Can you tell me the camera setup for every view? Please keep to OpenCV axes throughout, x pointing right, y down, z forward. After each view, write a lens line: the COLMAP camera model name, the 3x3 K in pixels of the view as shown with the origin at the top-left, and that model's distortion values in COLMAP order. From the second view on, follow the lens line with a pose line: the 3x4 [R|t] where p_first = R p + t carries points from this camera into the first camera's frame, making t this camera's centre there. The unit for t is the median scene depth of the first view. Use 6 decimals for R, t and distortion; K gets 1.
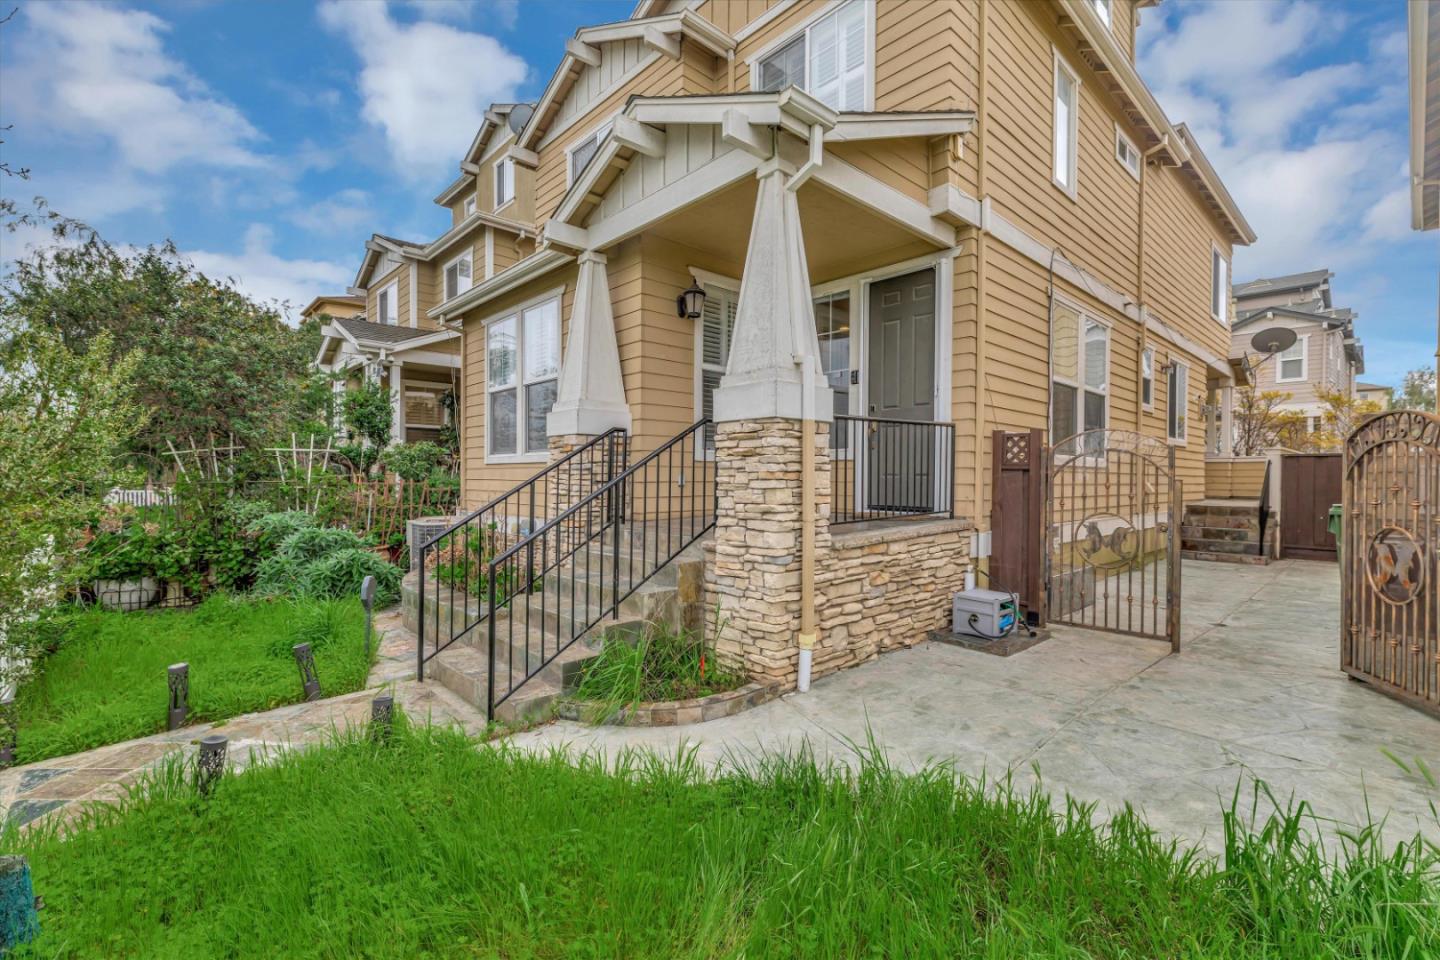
lens RADIAL K [[647.4, 0, 725.9], [0, 647.4, 481.0], [0, 0, 1]] dist [0.002336, 0.000259]
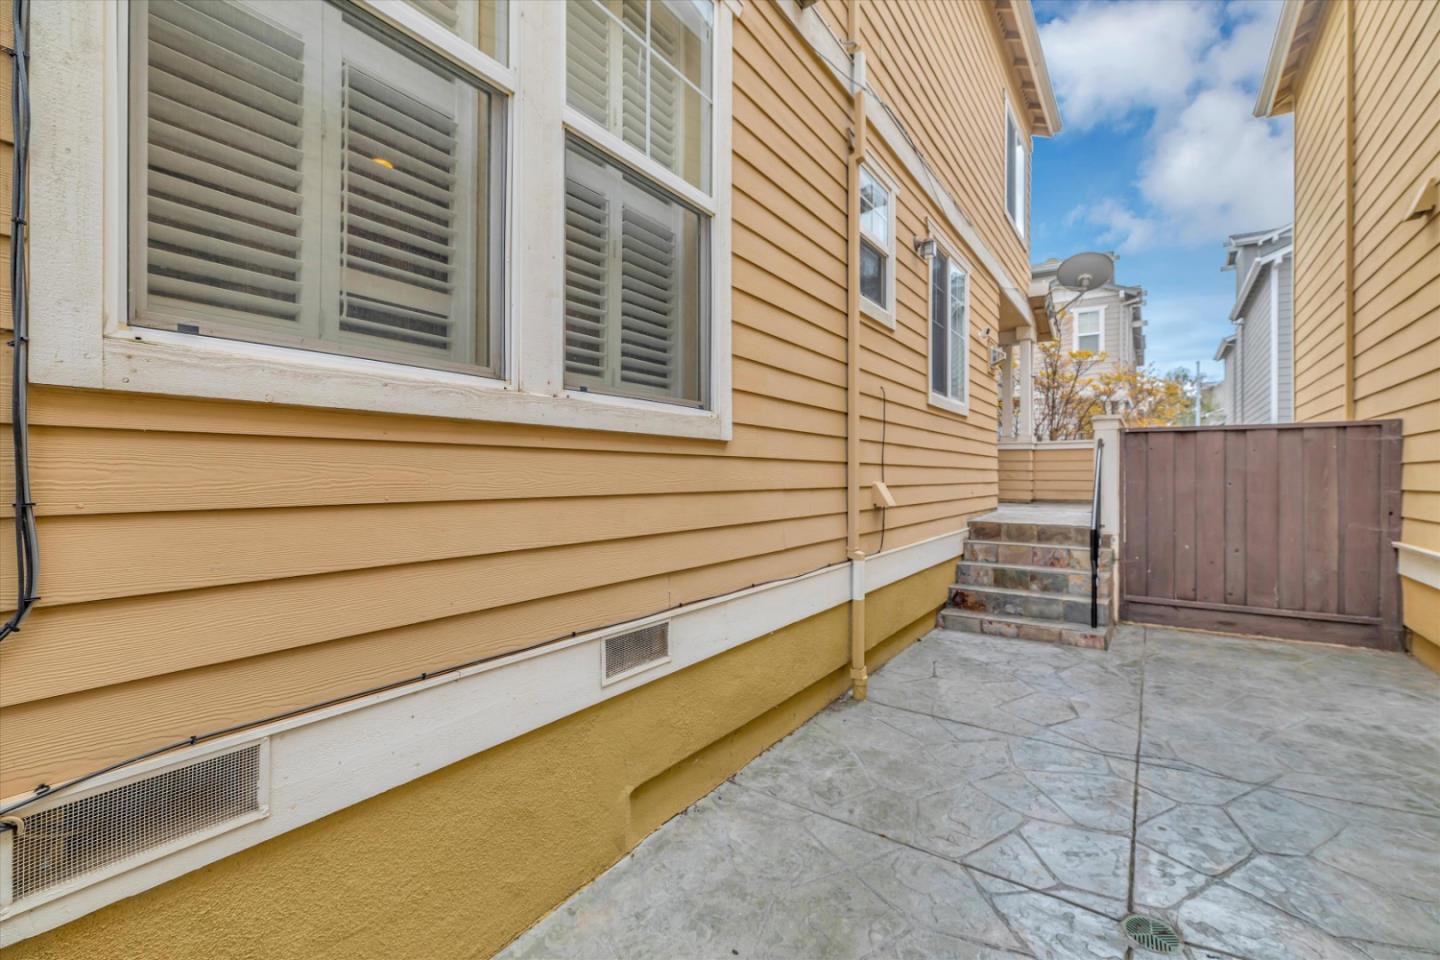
lens RADIAL K [[647.4, 0, 720.3], [0, 647.4, 470.9], [0, 0, 1]] dist [0.002336, 0.000259]
pose [[0.974967, -0.002778, 0.222333, 0.375025], [0.004992, 0.999943, -0.009397, -0.002065], [-0.222294, 0.010272, 0.974925, 0.499248]]
